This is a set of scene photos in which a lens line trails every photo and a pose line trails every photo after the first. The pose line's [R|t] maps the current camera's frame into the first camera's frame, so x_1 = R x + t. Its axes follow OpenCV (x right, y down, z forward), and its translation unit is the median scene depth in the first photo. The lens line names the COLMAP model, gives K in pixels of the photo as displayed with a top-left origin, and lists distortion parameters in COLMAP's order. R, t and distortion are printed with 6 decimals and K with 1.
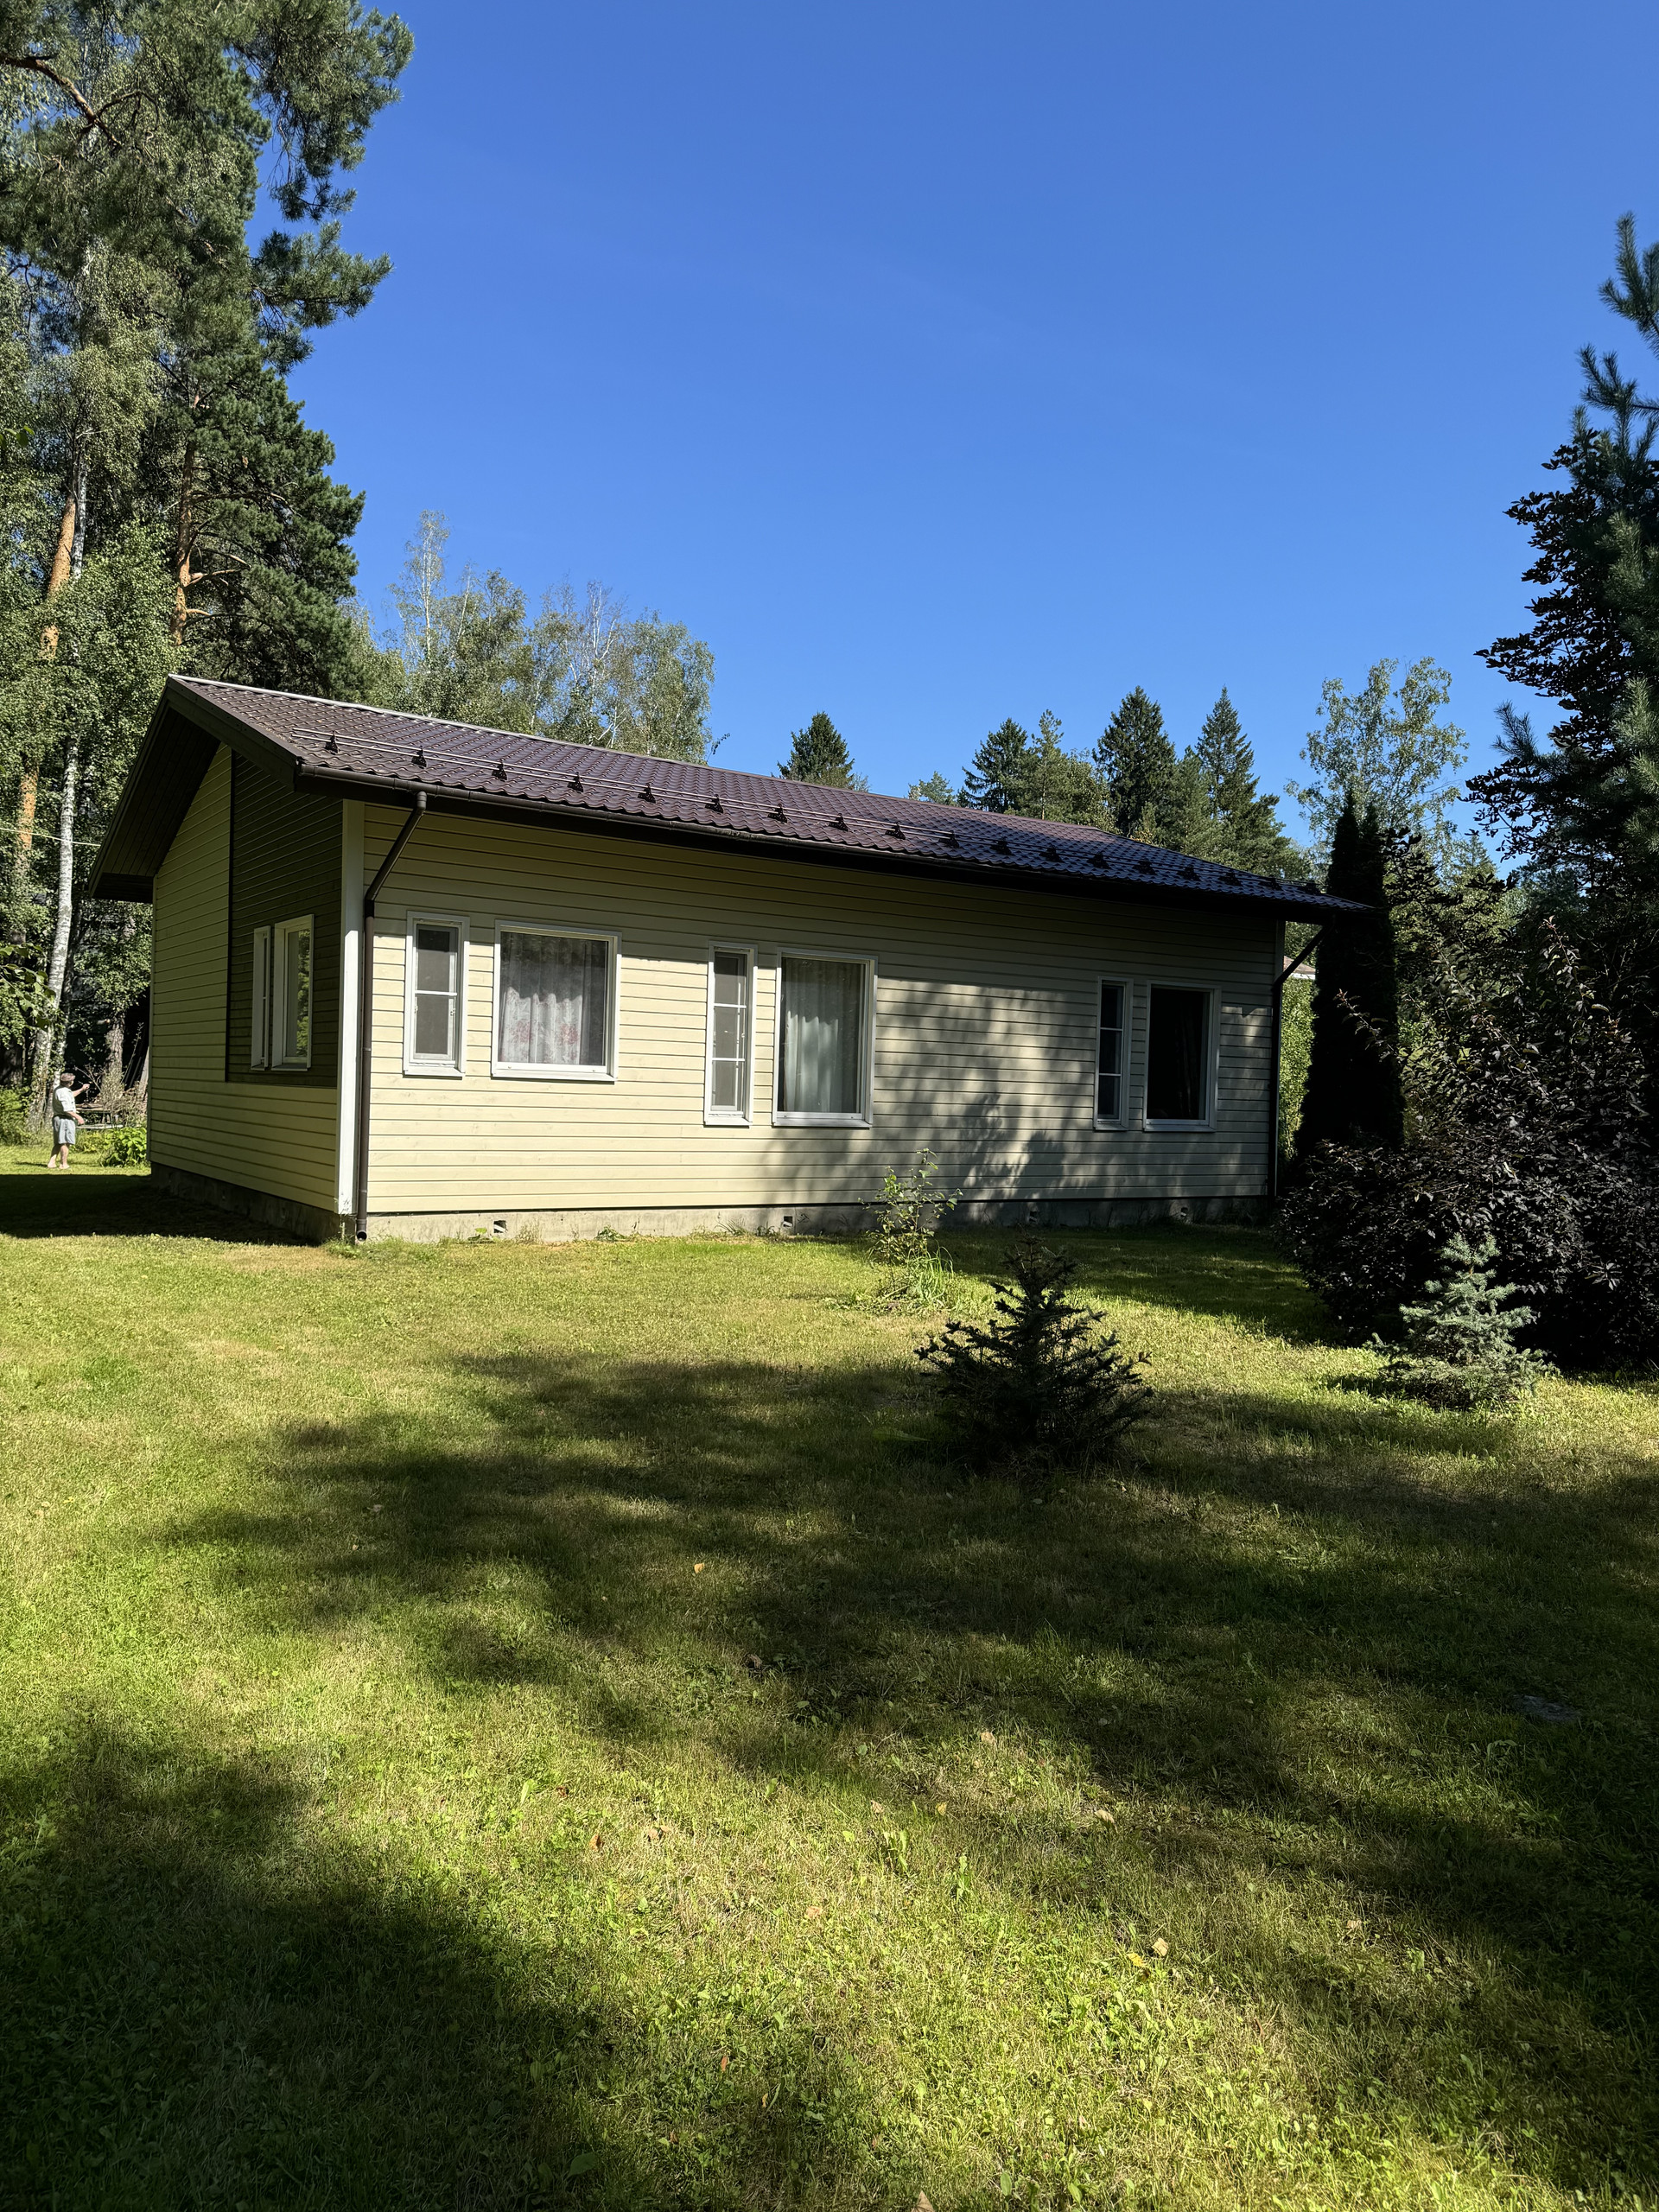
lens RADIAL K [[1548.1, 0, 829.5], [0, 1548.1, 1106.0], [0, 0, 1]] dist [0.055401, -0.055169]
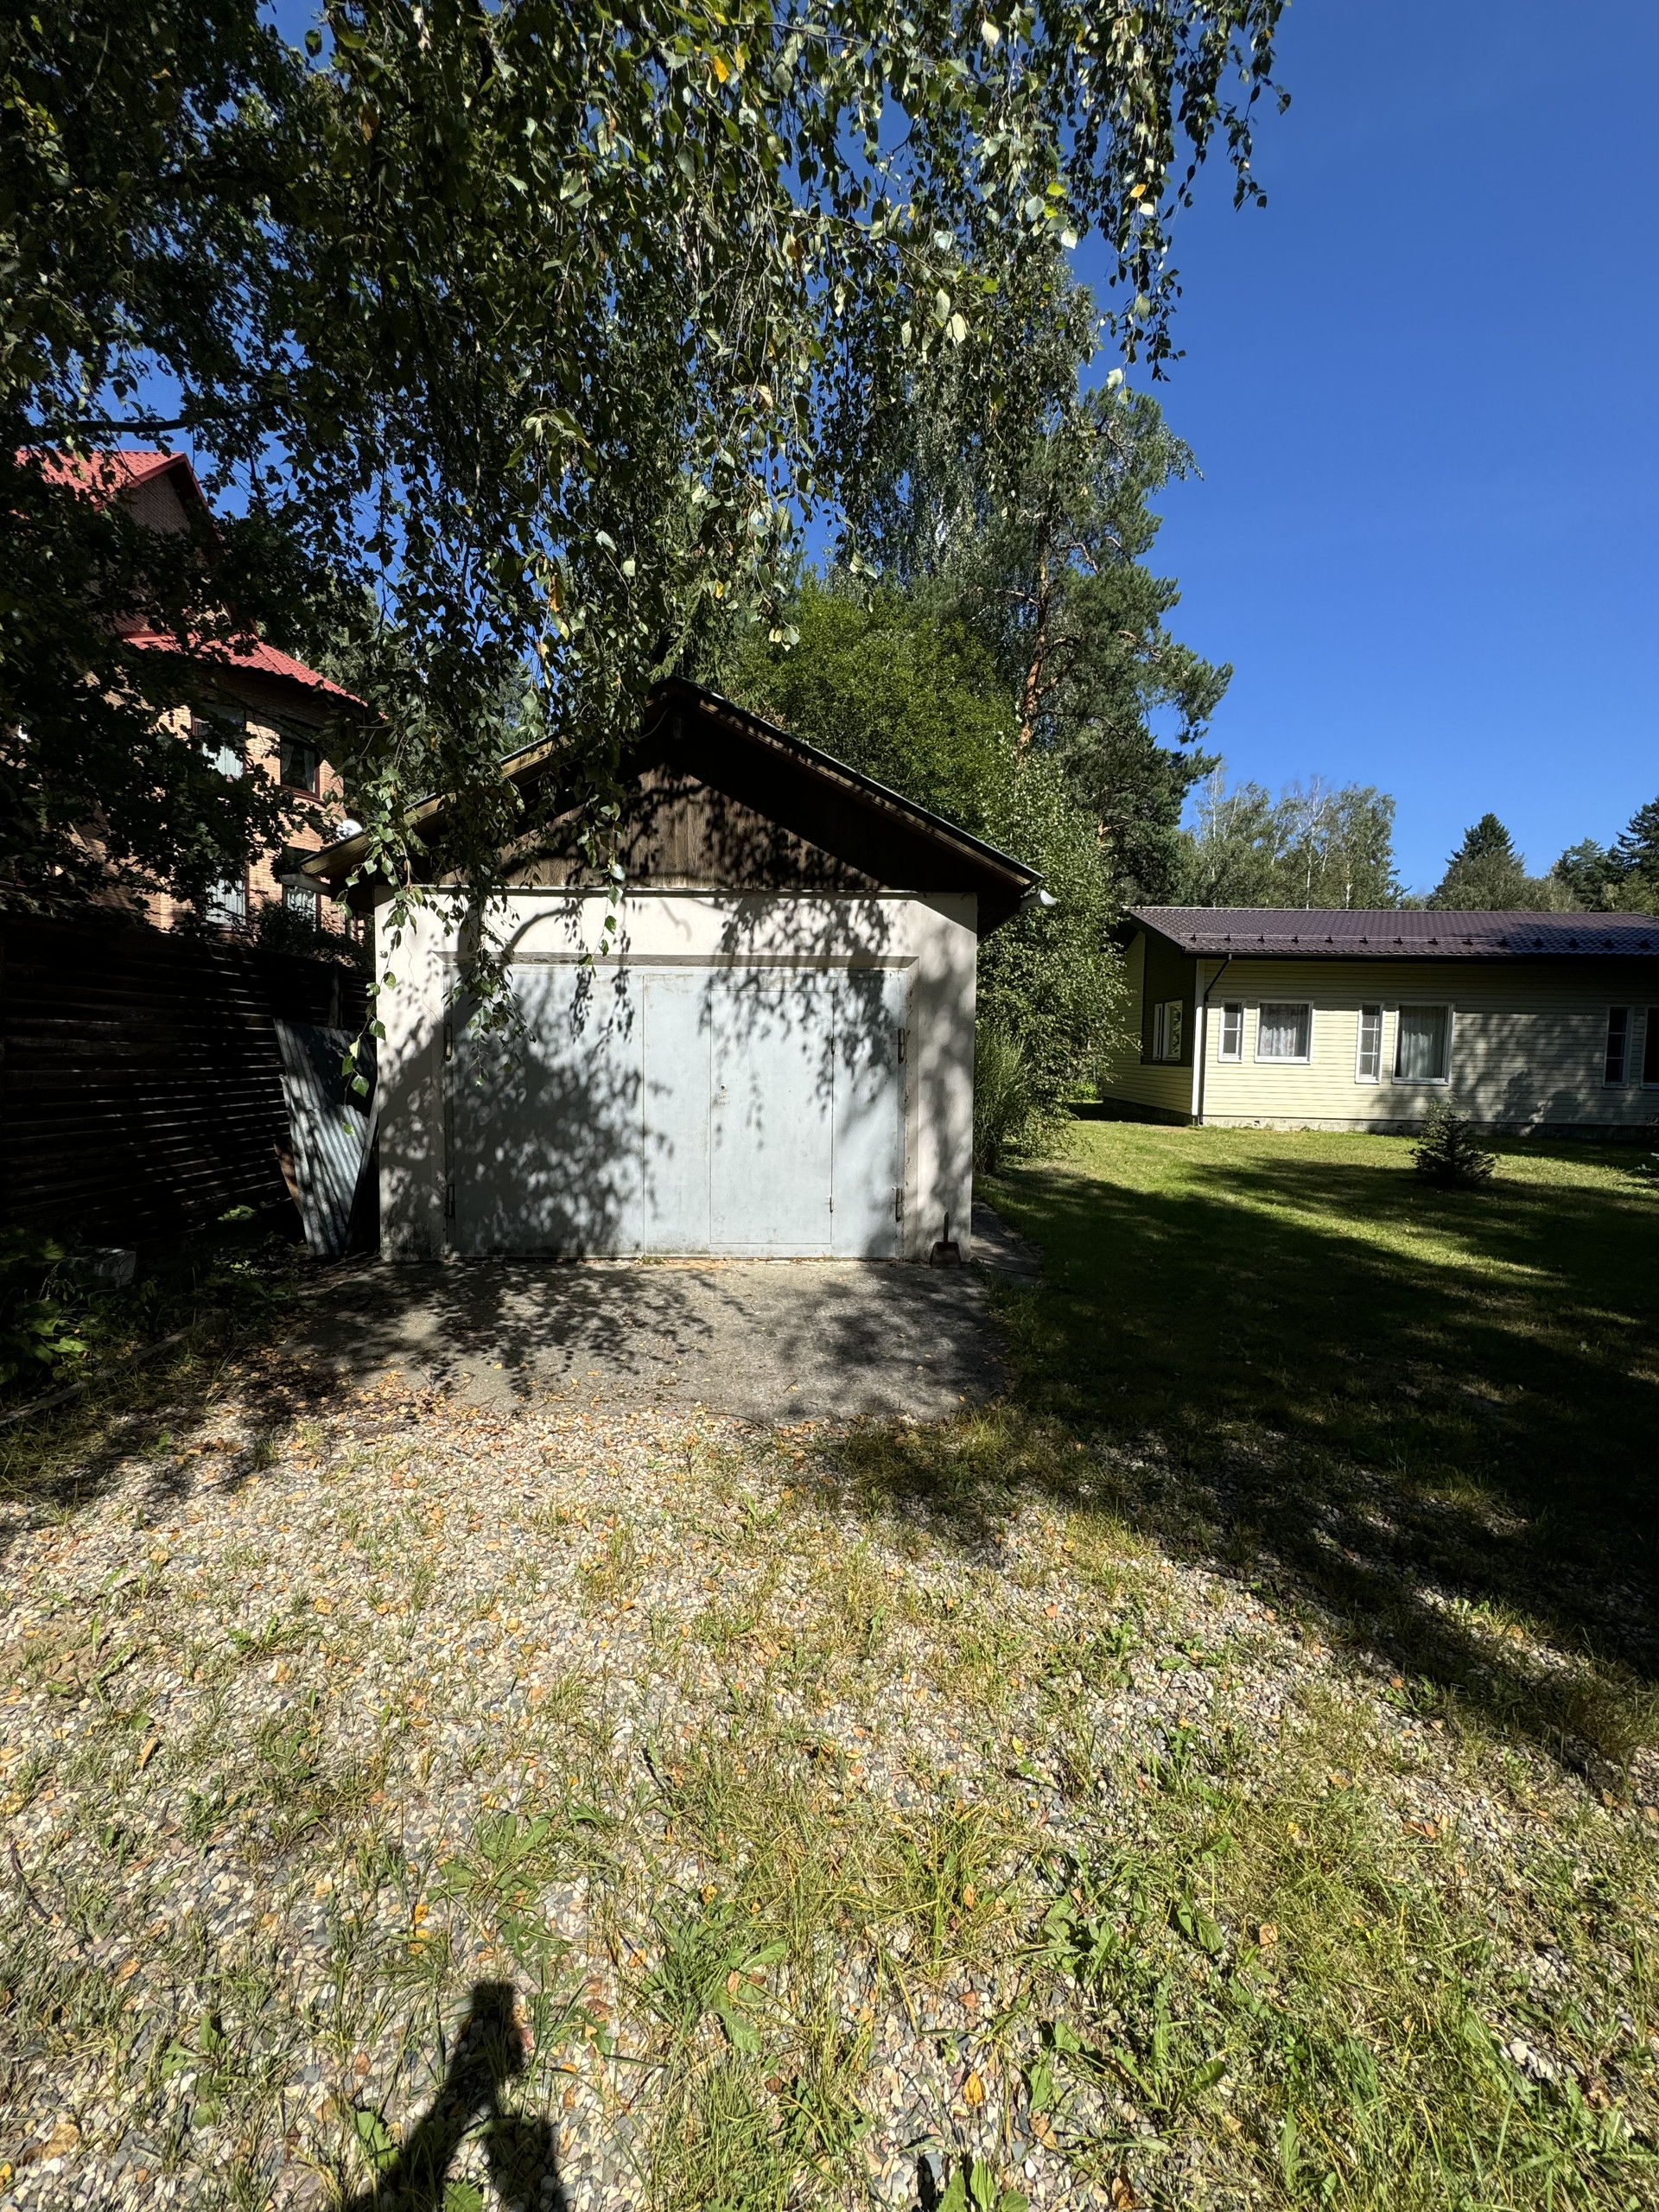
lens RADIAL K [[879.9, 0, 829.5], [0, 879.9, 1106.0], [0, 0, 1]] dist [-0.000327, 0.000415]
pose [[0.796270, 0.024079, -0.604462, 0.088502], [-0.006039, 0.999474, 0.031860, 0.010133], [0.604911, -0.021719, 0.795997, -0.507291]]
